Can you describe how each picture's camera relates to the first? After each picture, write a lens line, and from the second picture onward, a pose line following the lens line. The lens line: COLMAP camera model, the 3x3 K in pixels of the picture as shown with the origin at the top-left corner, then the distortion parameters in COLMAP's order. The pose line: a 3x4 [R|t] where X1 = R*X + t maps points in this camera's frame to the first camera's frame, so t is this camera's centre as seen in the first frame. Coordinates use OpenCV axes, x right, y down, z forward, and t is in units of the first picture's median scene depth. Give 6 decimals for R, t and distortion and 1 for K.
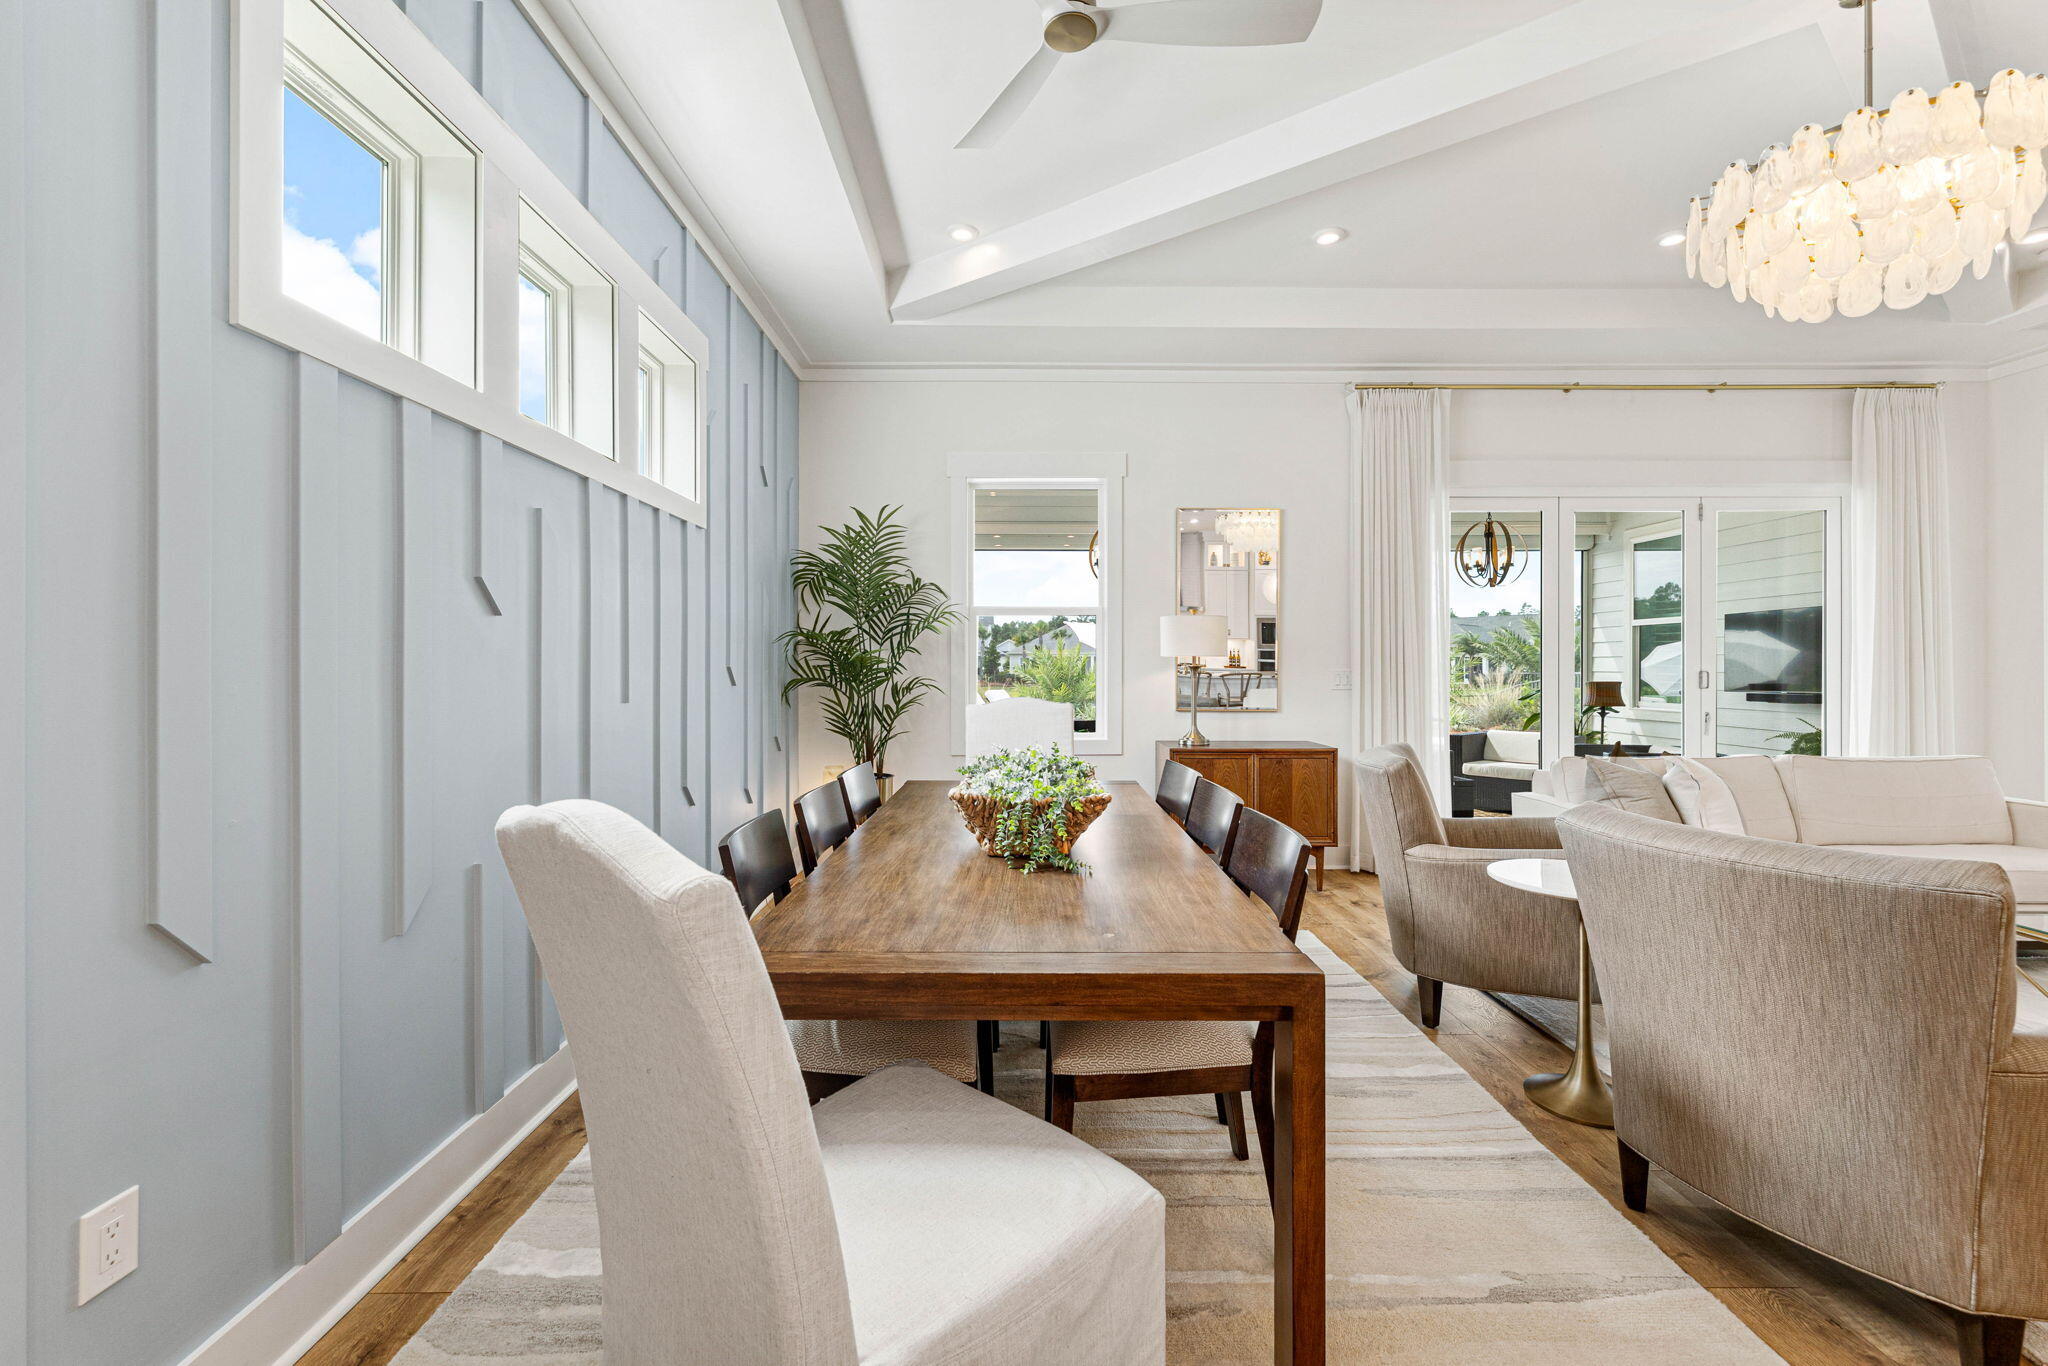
lens RADIAL K [[894.7, 0, 1064.9], [0, 894.7, 668.2], [0, 0, 1]] dist [-0.000541, 0.000073]
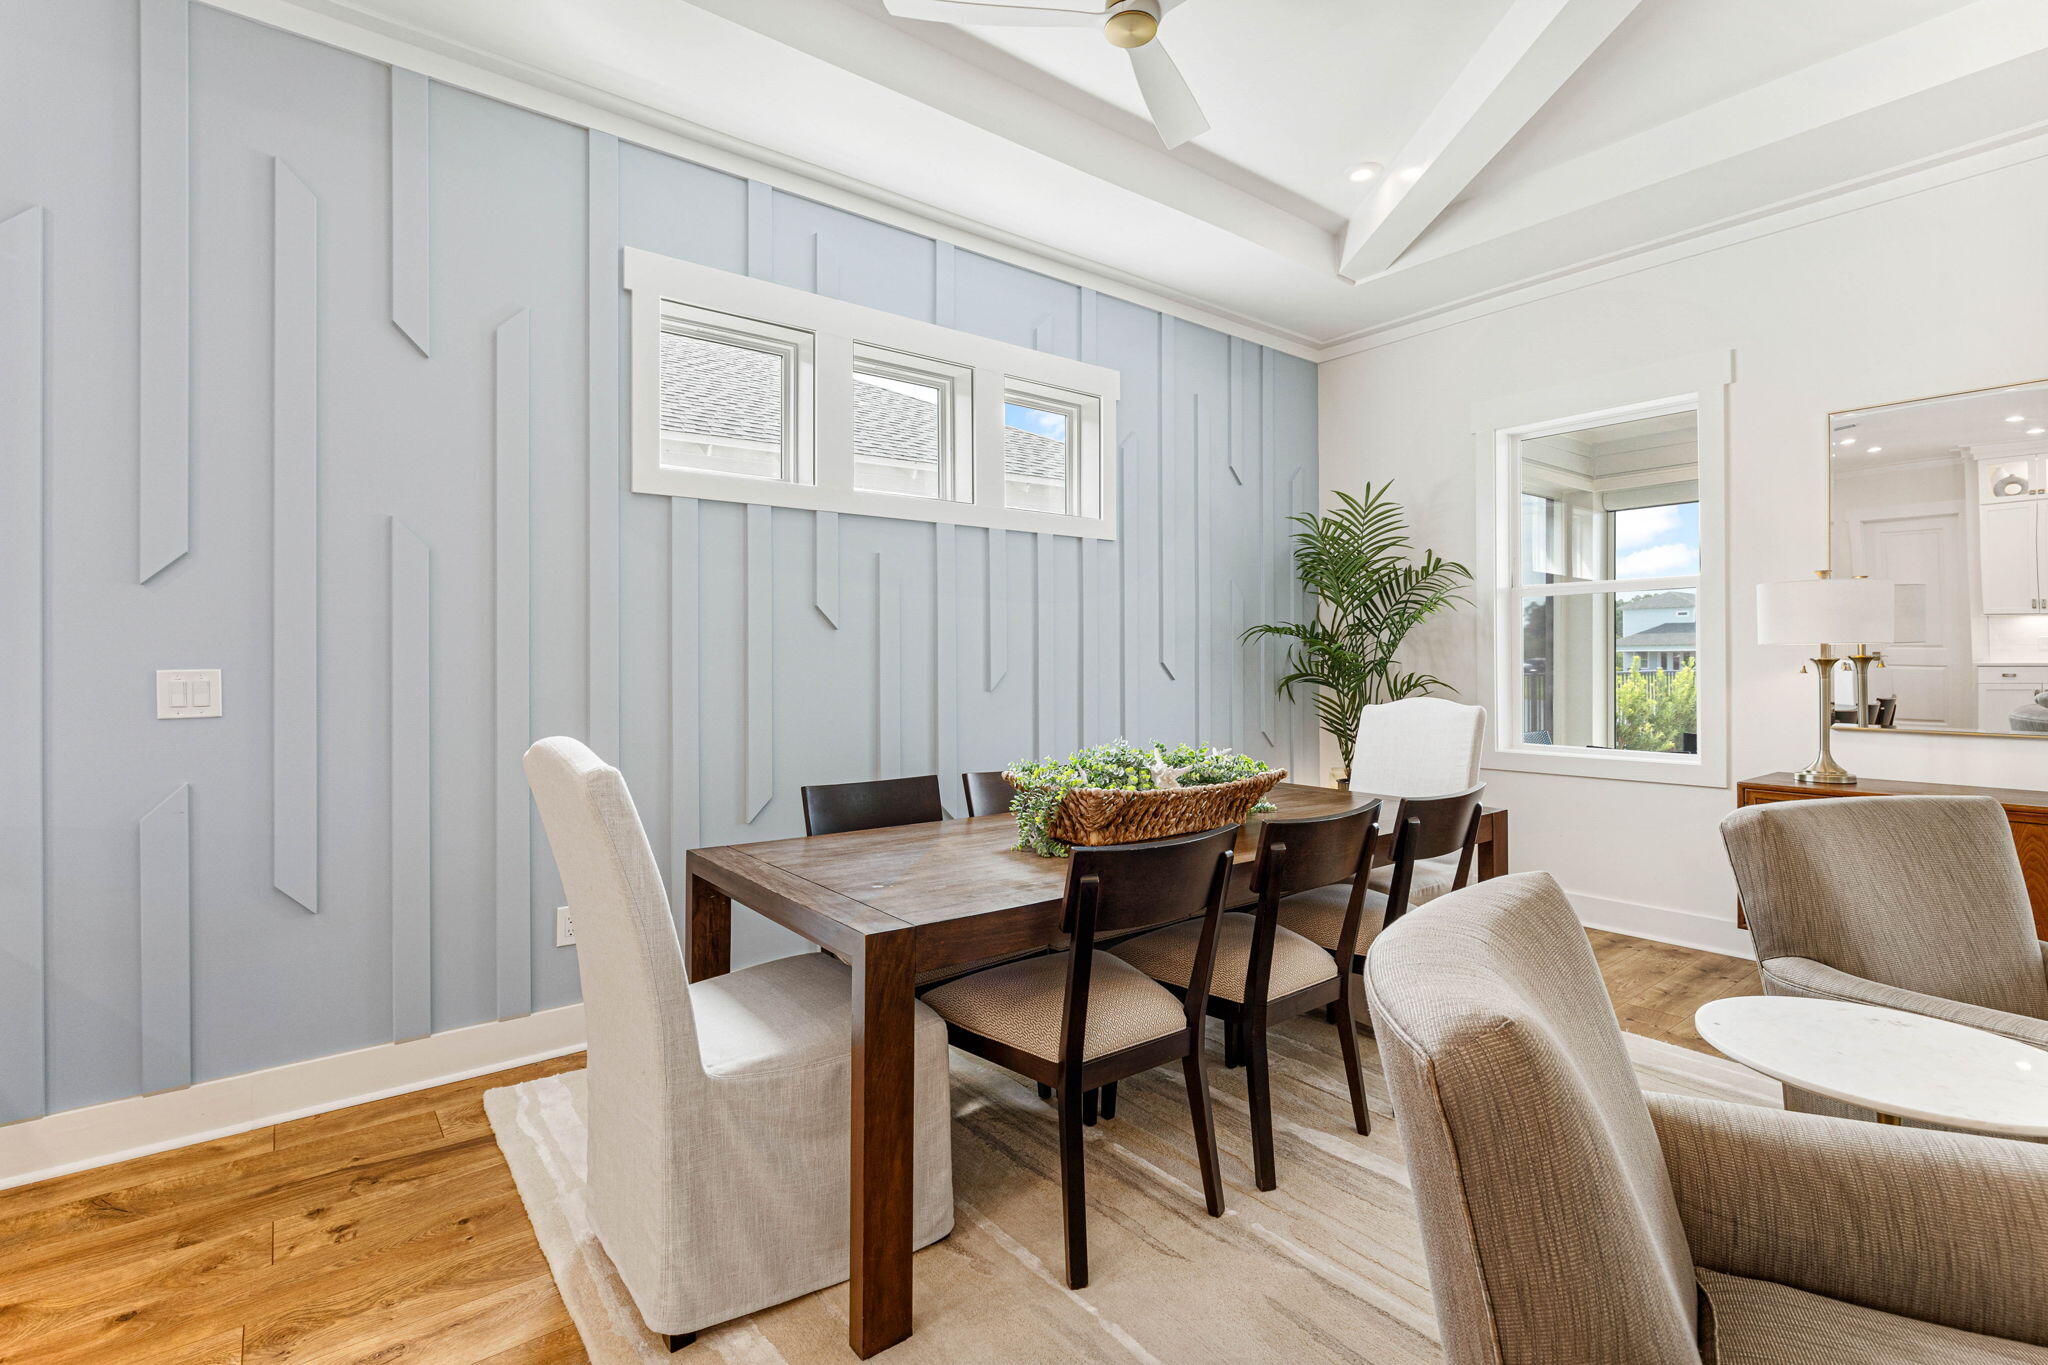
lens RADIAL K [[1031.6, 0, 1045.5], [0, 1031.6, 653.7], [0, 0, 1]] dist [0.000028, -0.000580]
pose [[0.601148, -0.004932, -0.799122, 0.422338], [0.002441, 0.999988, -0.004335, -0.005767], [0.799134, 0.000655, 0.601153, 0.107962]]
